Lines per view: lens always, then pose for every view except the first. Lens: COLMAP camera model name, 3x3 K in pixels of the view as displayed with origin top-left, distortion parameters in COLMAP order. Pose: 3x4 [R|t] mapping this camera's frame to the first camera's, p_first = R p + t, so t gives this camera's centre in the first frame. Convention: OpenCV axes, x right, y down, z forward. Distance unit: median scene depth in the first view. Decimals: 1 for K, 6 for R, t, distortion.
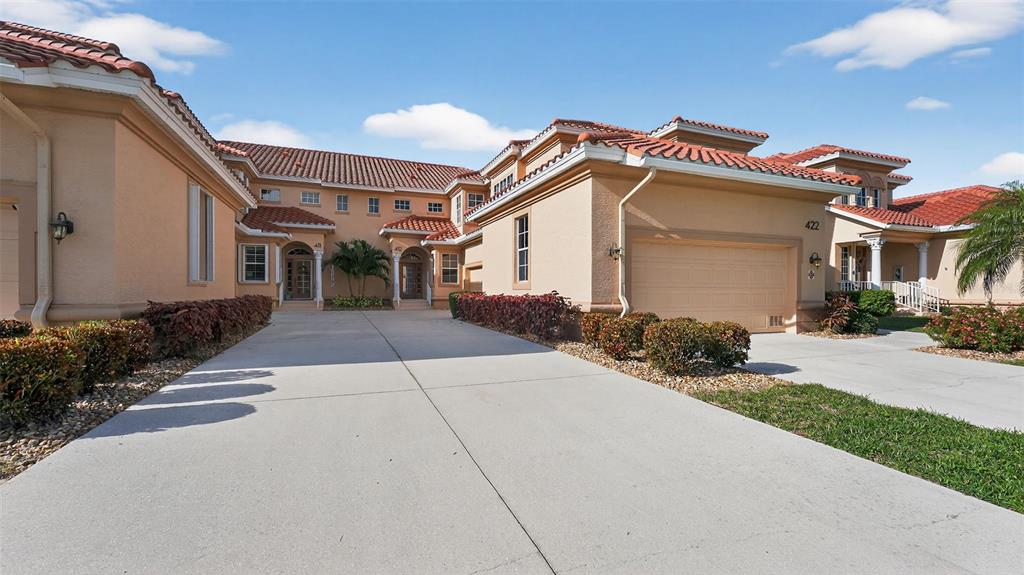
lens RADIAL K [[412.3, 0, 505.4], [0, 412.3, 296.2], [0, 0, 1]] dist [-0.002255, 0.001471]
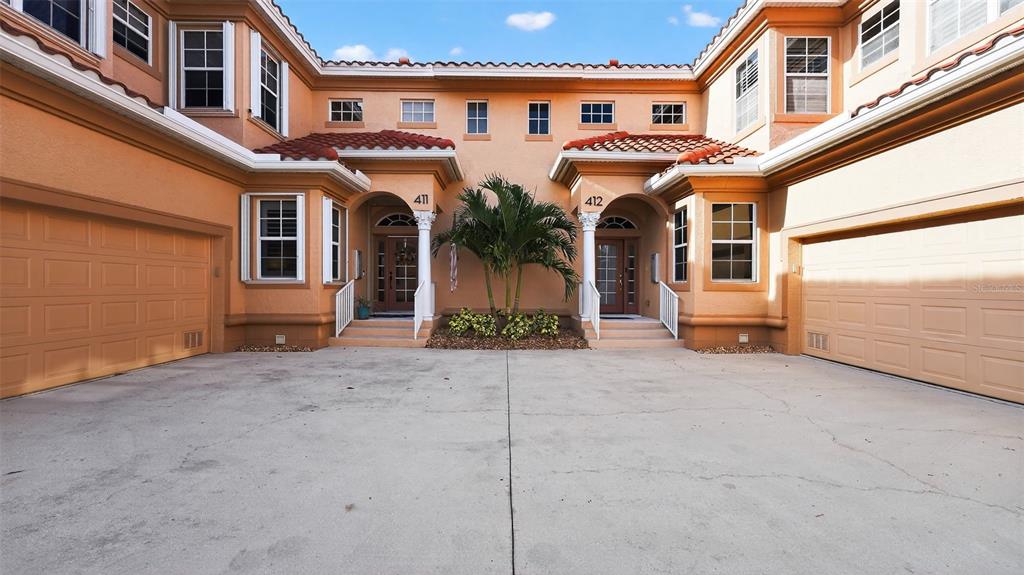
lens RADIAL K [[412.3, 0, 511.4], [0, 412.3, 290.1], [0, 0, 1]] dist [-0.002255, 0.001471]
pose [[0.936824, 0.002467, -0.349793, -0.225514], [-0.003887, 0.999987, -0.003359, -0.024761], [0.349780, 0.004506, 0.936821, 0.675582]]
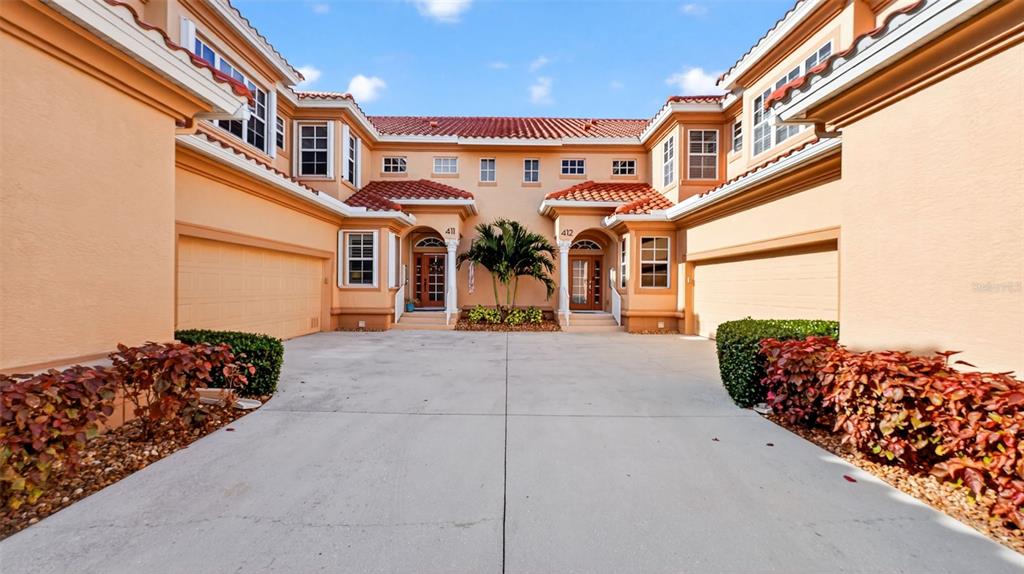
lens RADIAL K [[412.3, 0, 514.0], [0, 412.3, 290.8], [0, 0, 1]] dist [-0.002255, 0.001471]
pose [[0.936052, 0.007171, -0.351789, -0.135661], [-0.009248, 0.999948, -0.004224, -0.027157], [0.351741, 0.007207, 0.936070, 0.454767]]
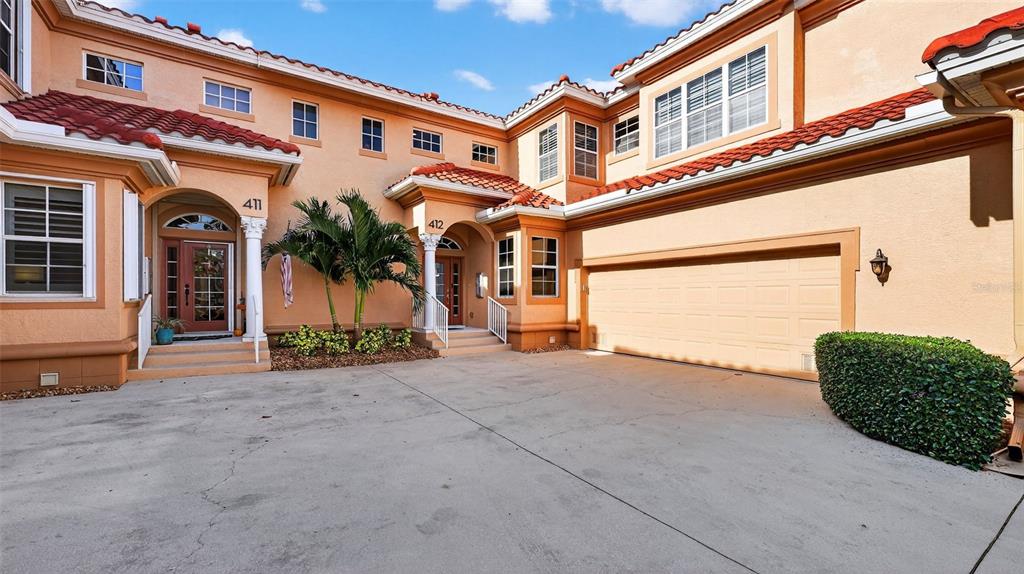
lens RADIAL K [[412.3, 0, 514.6], [0, 412.3, 300.7], [0, 0, 1]] dist [-0.002255, 0.001471]
pose [[0.976665, -0.004314, 0.214724, -0.324252], [0.004611, 0.999989, -0.000882, -0.030934], [-0.214718, 0.001852, 0.976674, 0.613269]]
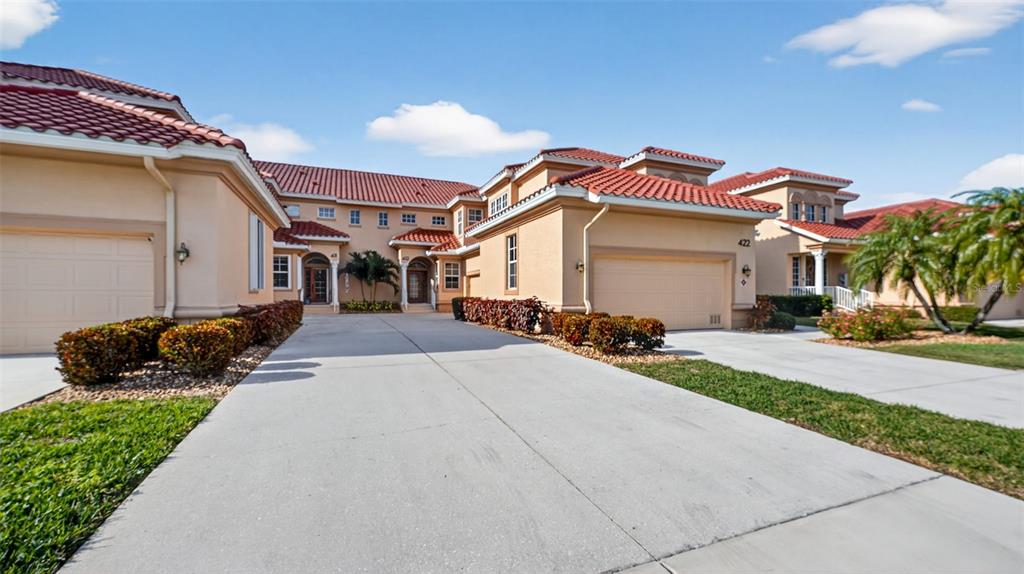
lens RADIAL K [[412.3, 0, 513.7], [0, 412.3, 300.8], [0, 0, 1]] dist [-0.002255, 0.001471]
pose [[0.999861, -0.003090, 0.016414, 0.015953], [0.003088, 0.999995, 0.000168, 0.000394], [-0.016414, -0.000117, 0.999865, -0.141391]]
